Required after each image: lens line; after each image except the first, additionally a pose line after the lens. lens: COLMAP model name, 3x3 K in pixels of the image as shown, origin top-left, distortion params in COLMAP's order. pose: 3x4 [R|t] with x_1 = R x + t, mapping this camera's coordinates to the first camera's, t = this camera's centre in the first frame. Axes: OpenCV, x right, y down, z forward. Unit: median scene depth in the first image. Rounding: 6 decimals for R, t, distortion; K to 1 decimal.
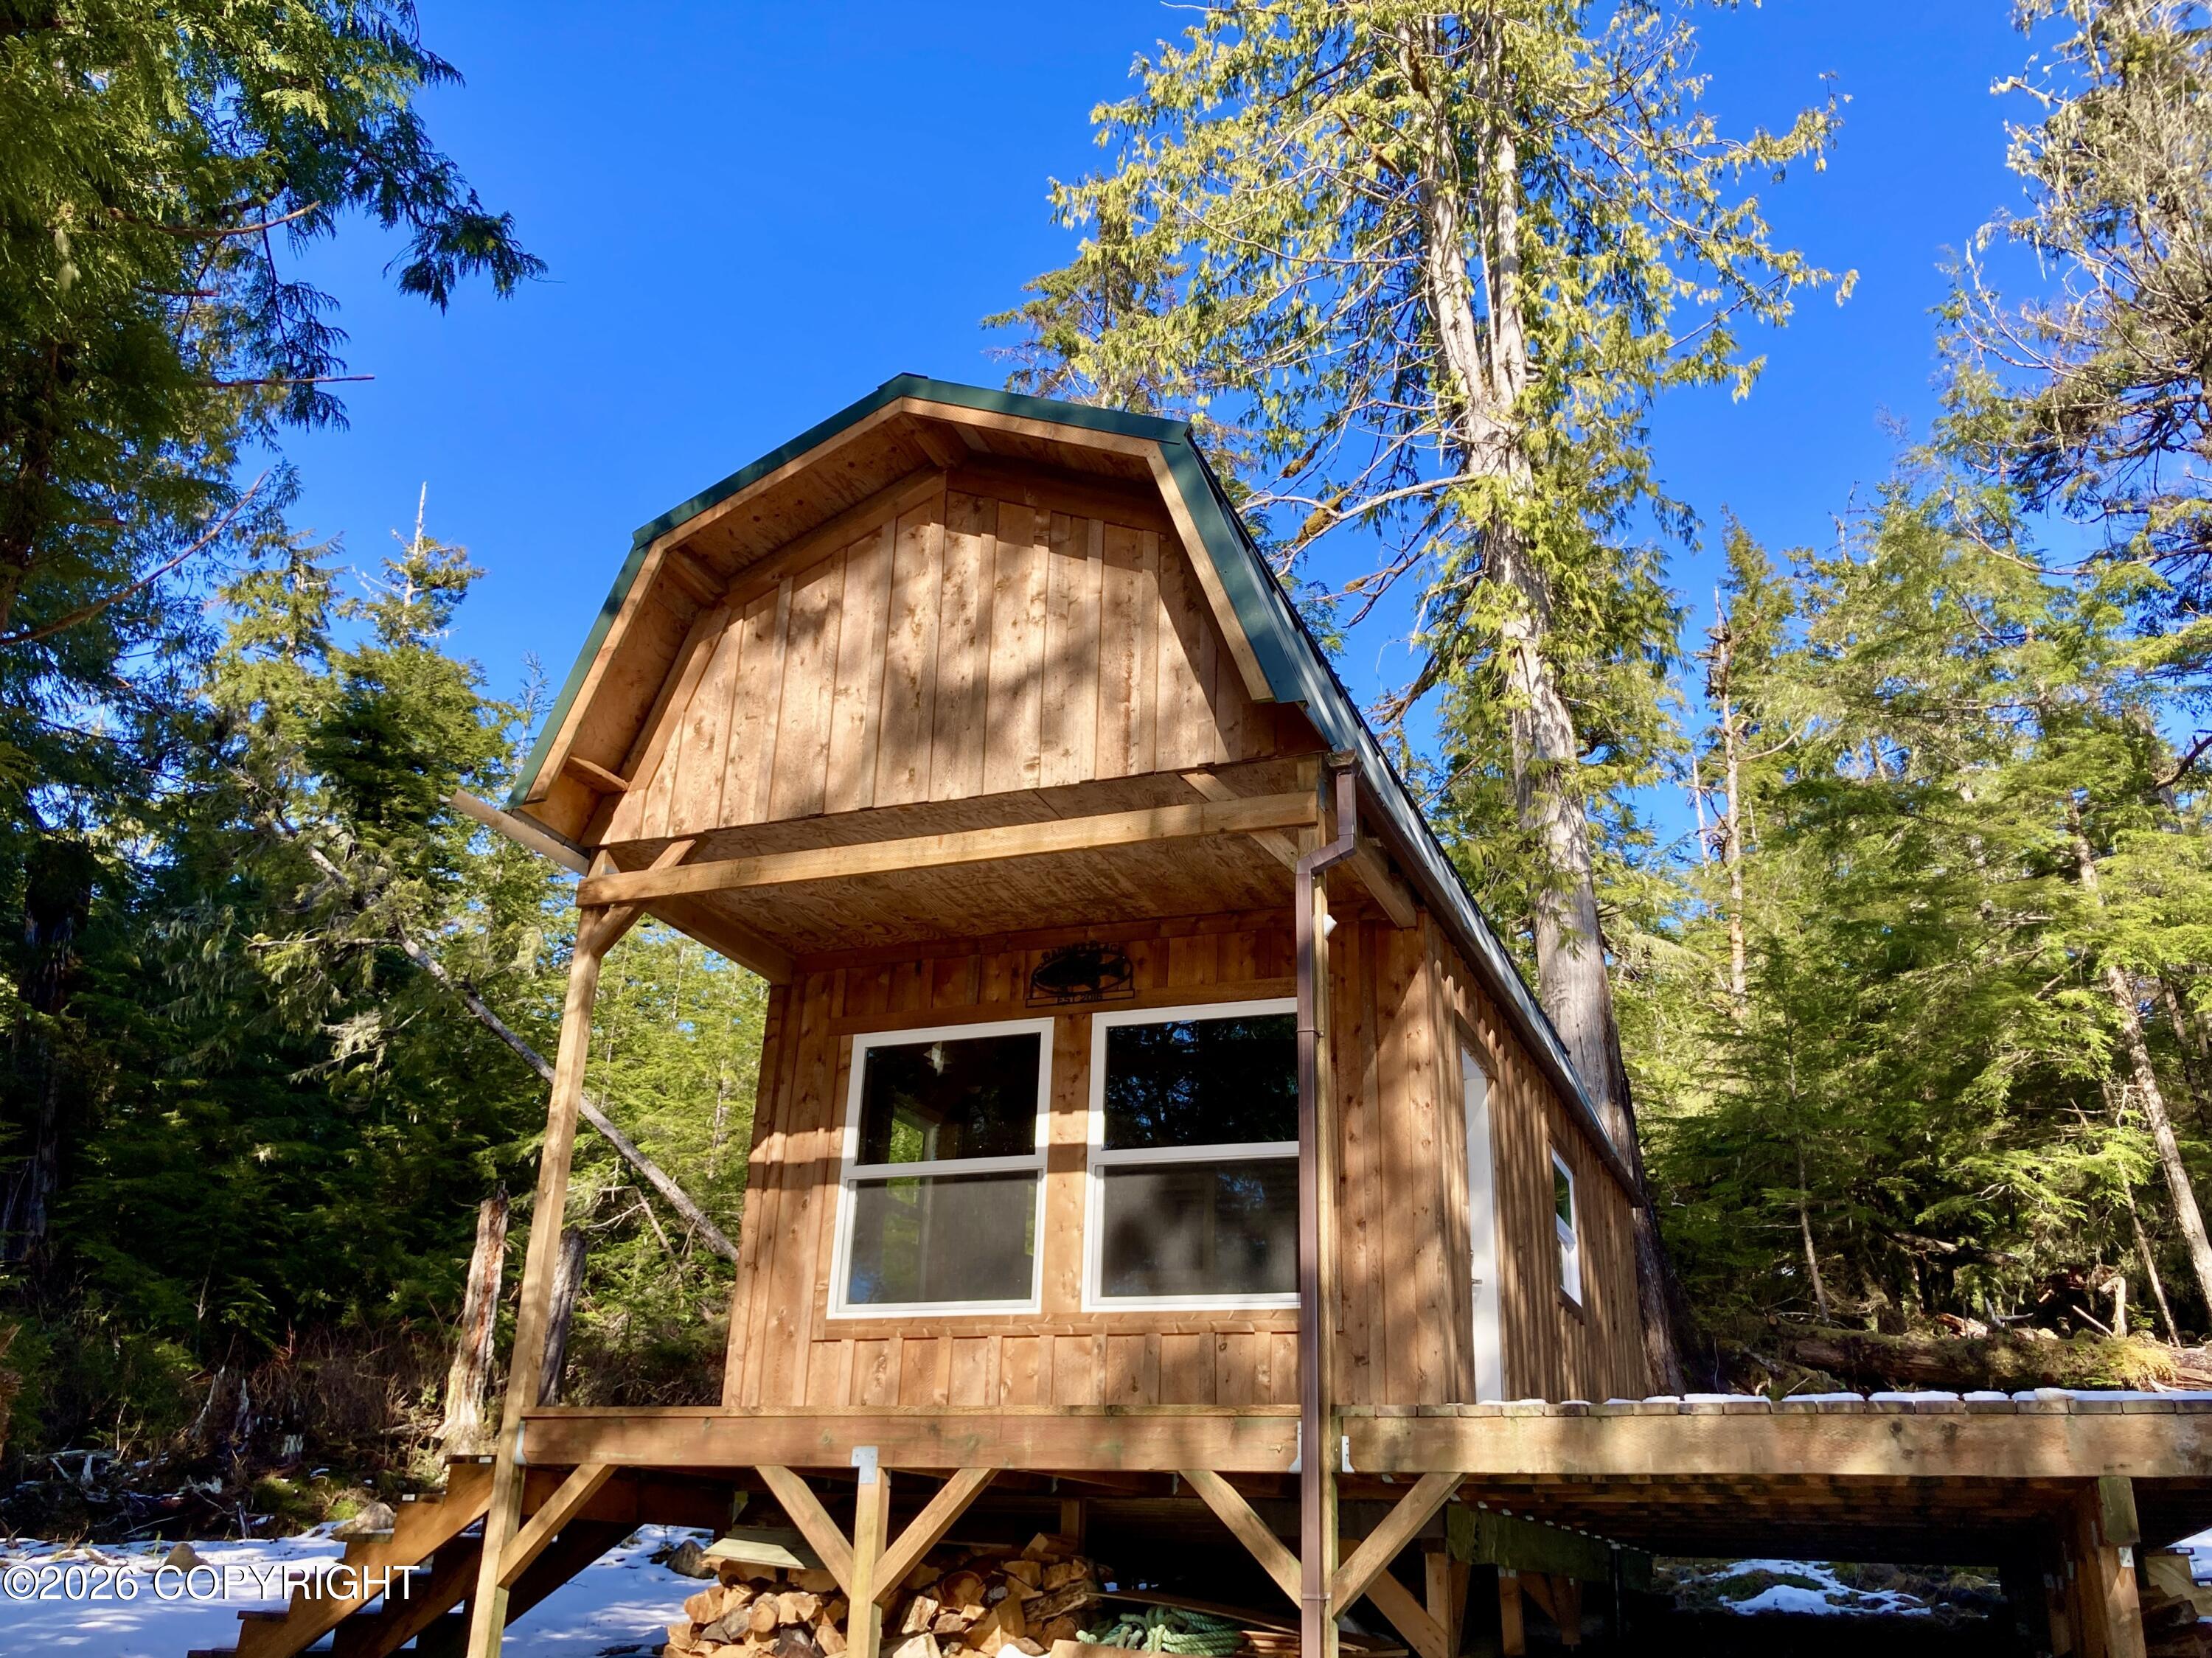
lens RADIAL K [[1805.0, 0, 1103.3], [0, 1805.0, 845.5], [0, 0, 1]] dist [0.015028, -0.003057]
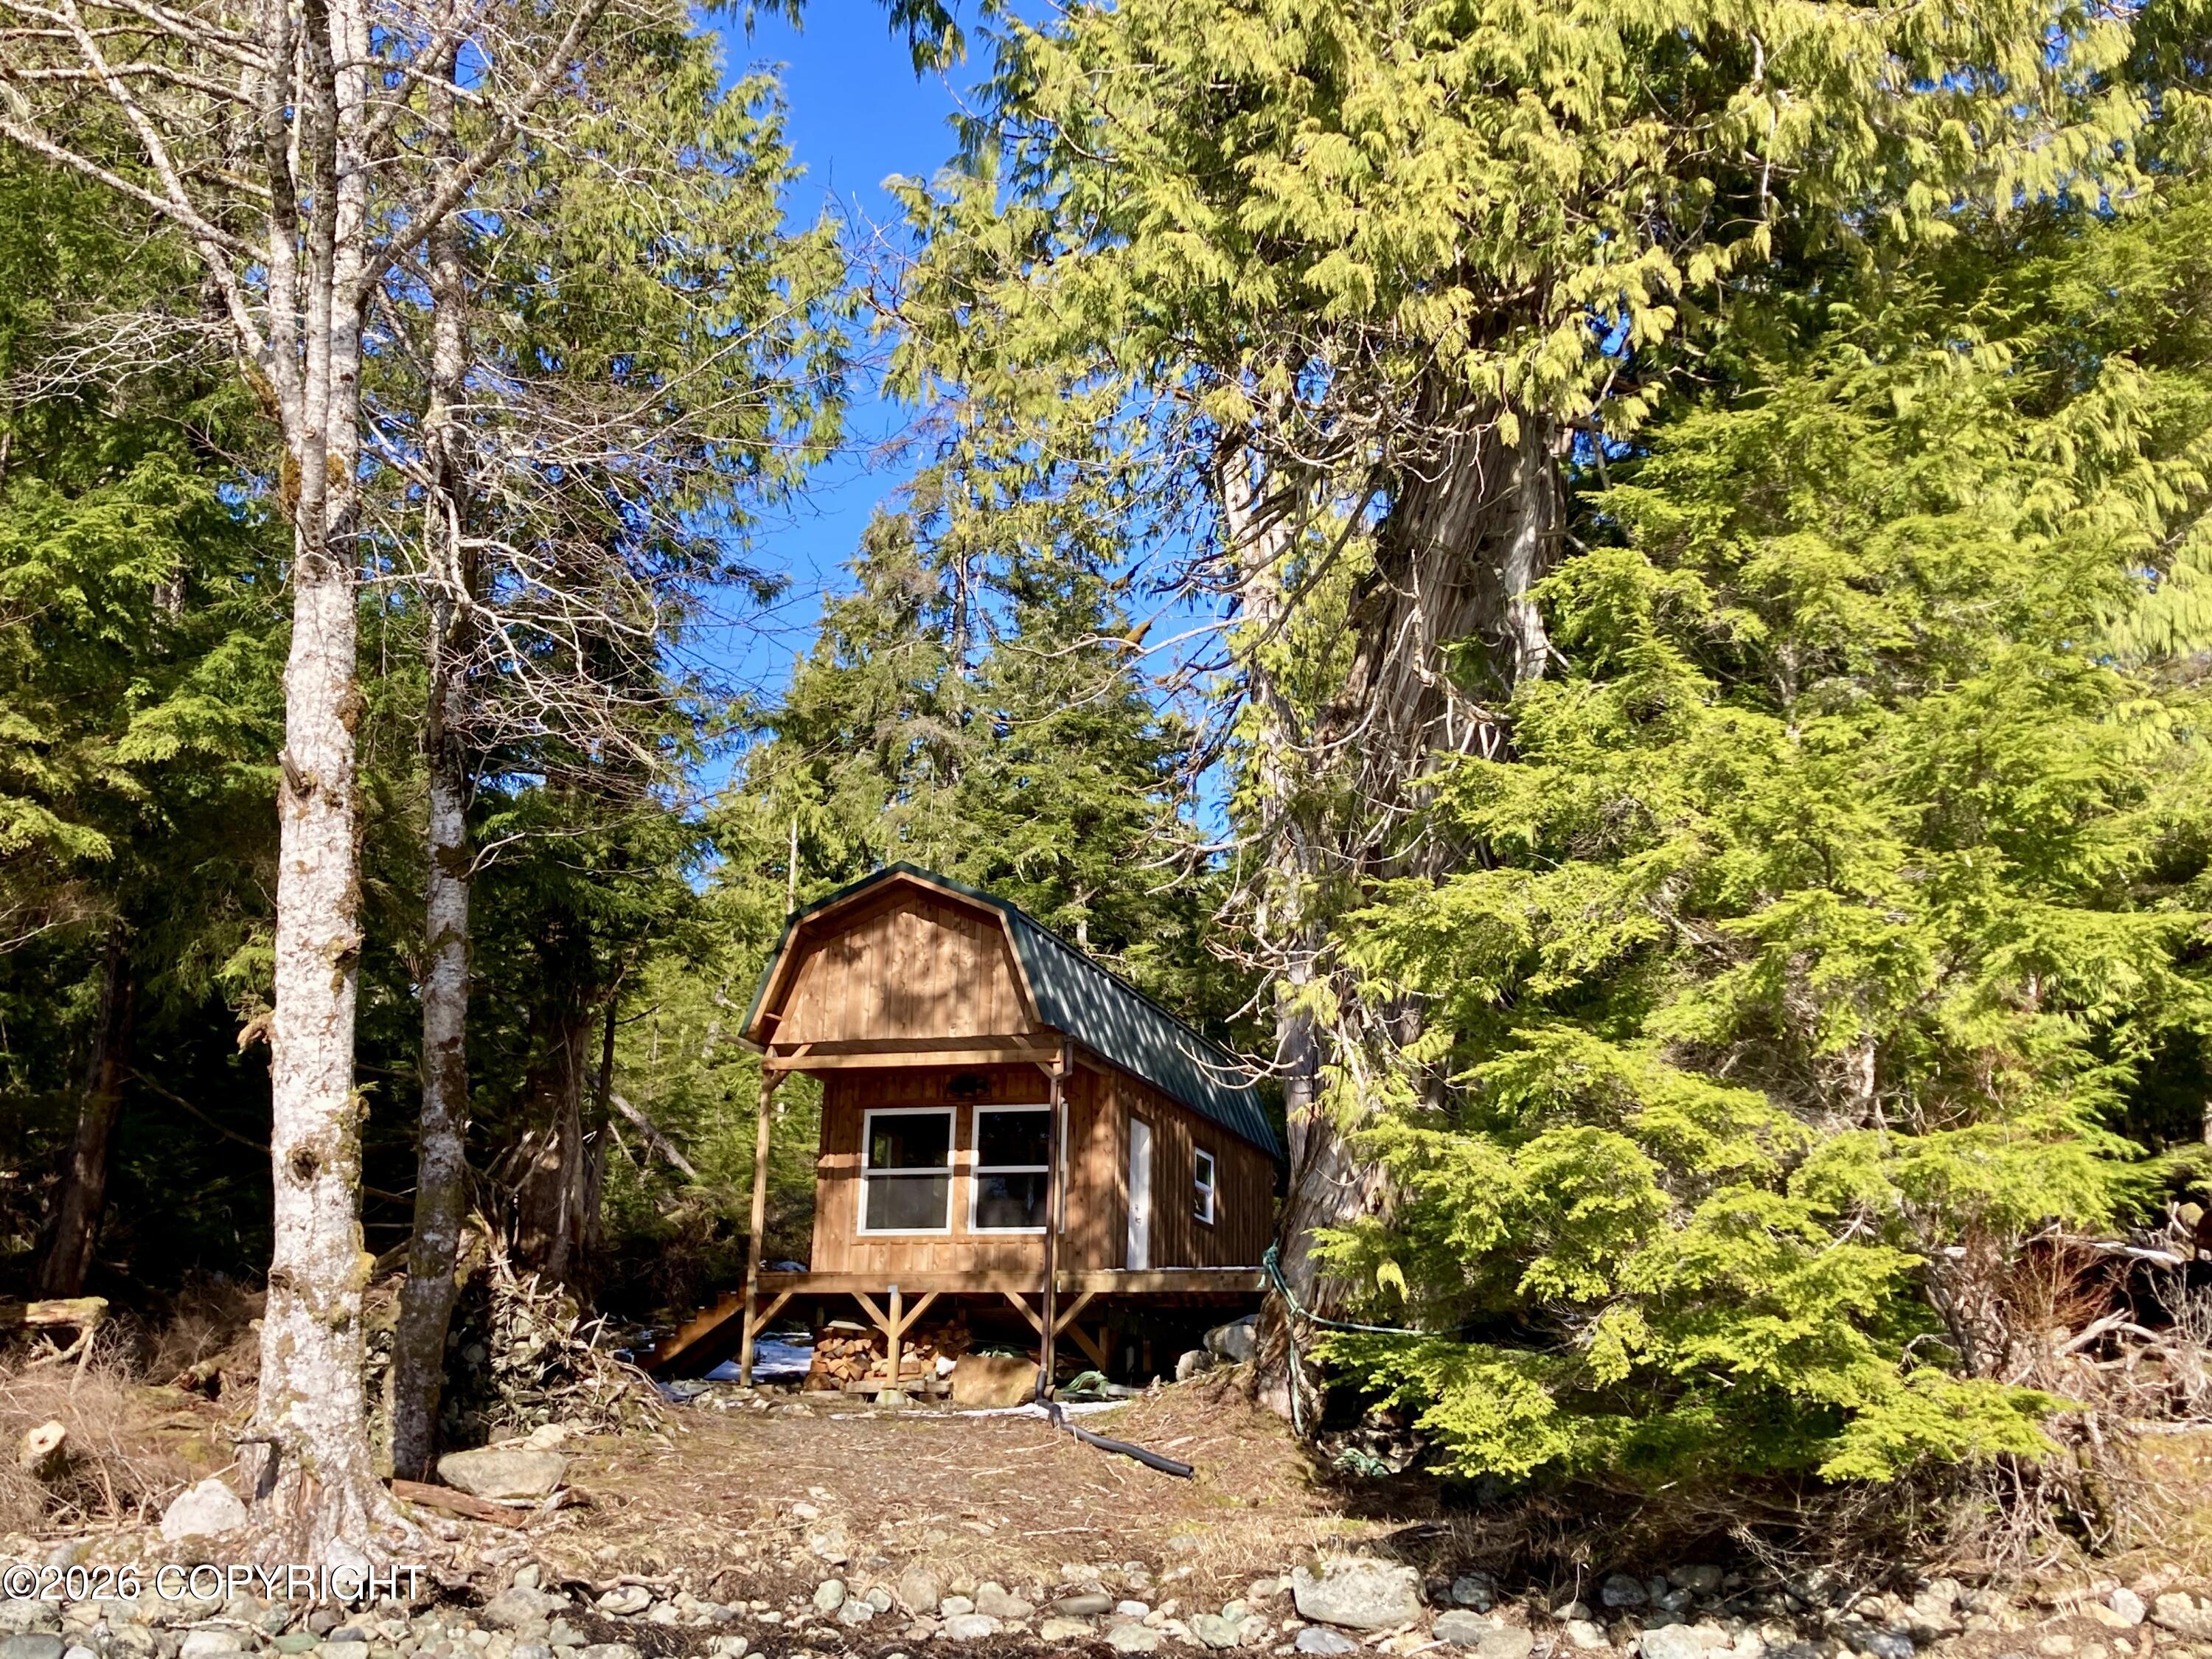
lens RADIAL K [[2416.4, 0, 1082.2], [0, 2416.4, 805.5], [0, 0, 1]] dist [0.101260, -0.239098]
pose [[0.998471, 0.012423, 0.053861, -0.036584], [-0.018058, 0.994261, 0.105445, -0.592146], [-0.052242, -0.106256, 0.992965, -1.952373]]
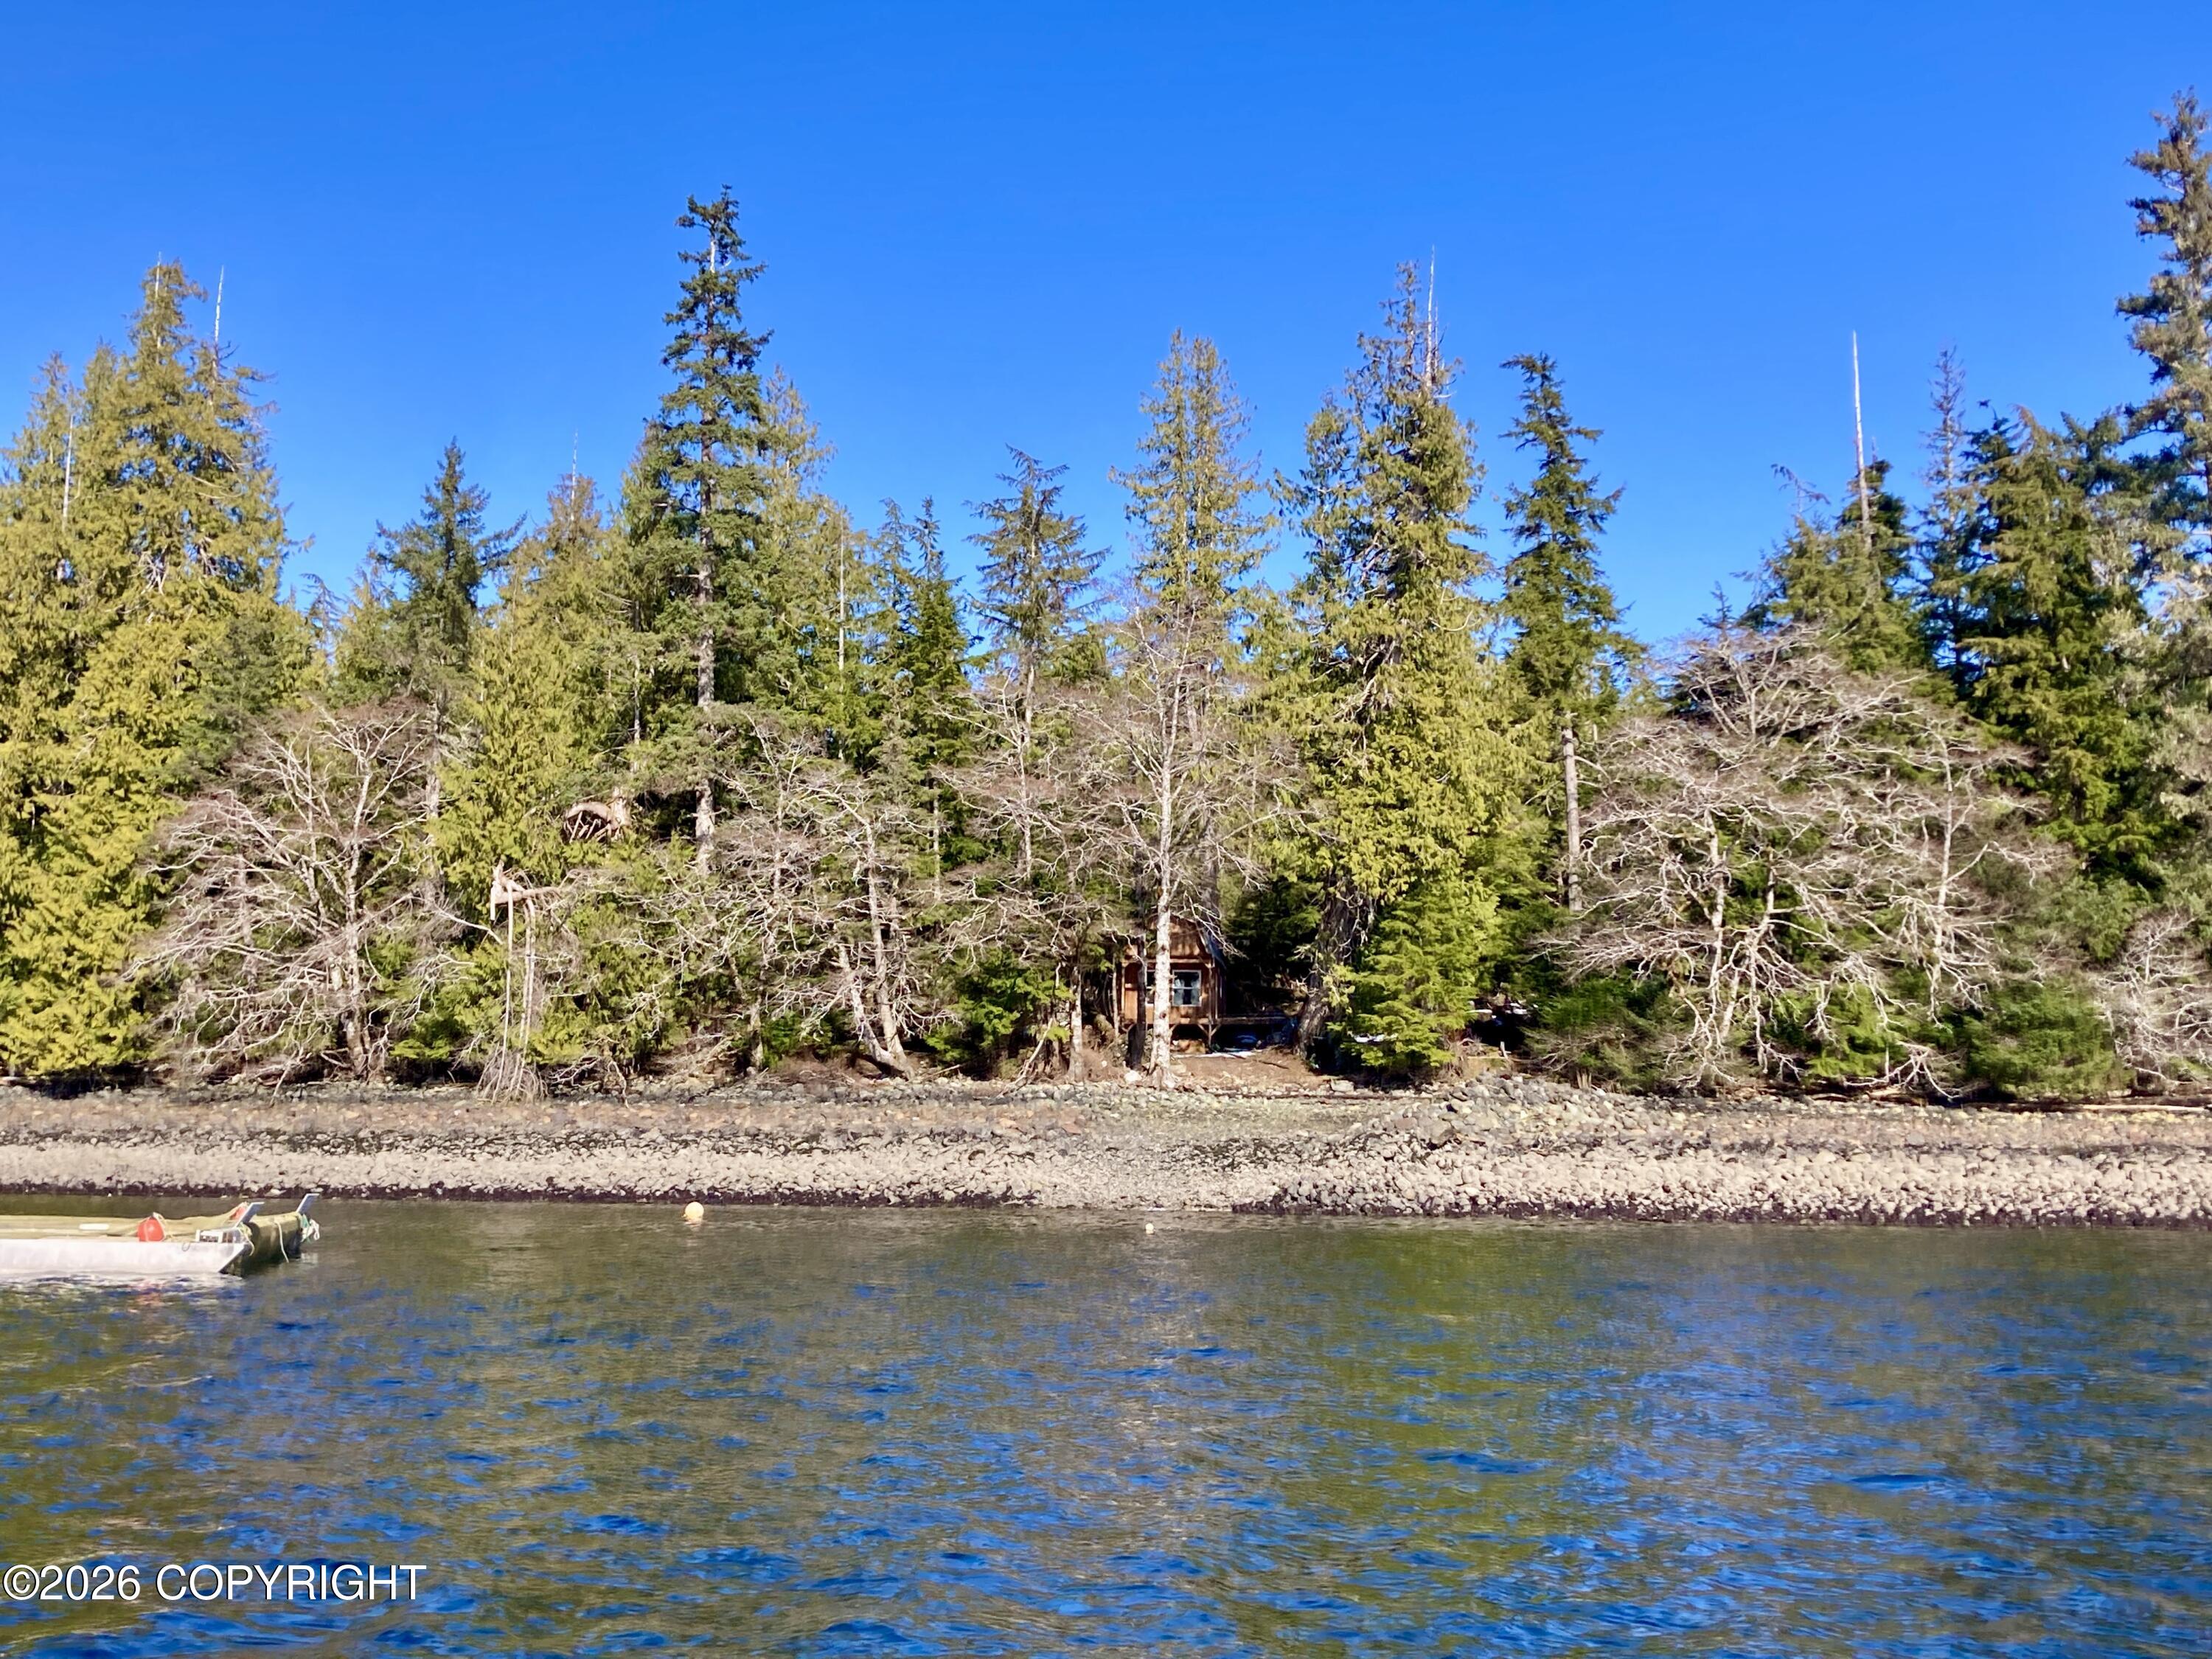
lens RADIAL K [[2416.4, 0, 1082.2], [0, 2416.4, 805.5], [0, 0, 1]] dist [0.101260, -0.239098]
pose [[0.960704, 0.011394, 0.277340, -3.260232], [-0.081915, 0.966296, 0.244055, -3.106779], [-0.265211, -0.257182, 0.929258, -8.434664]]
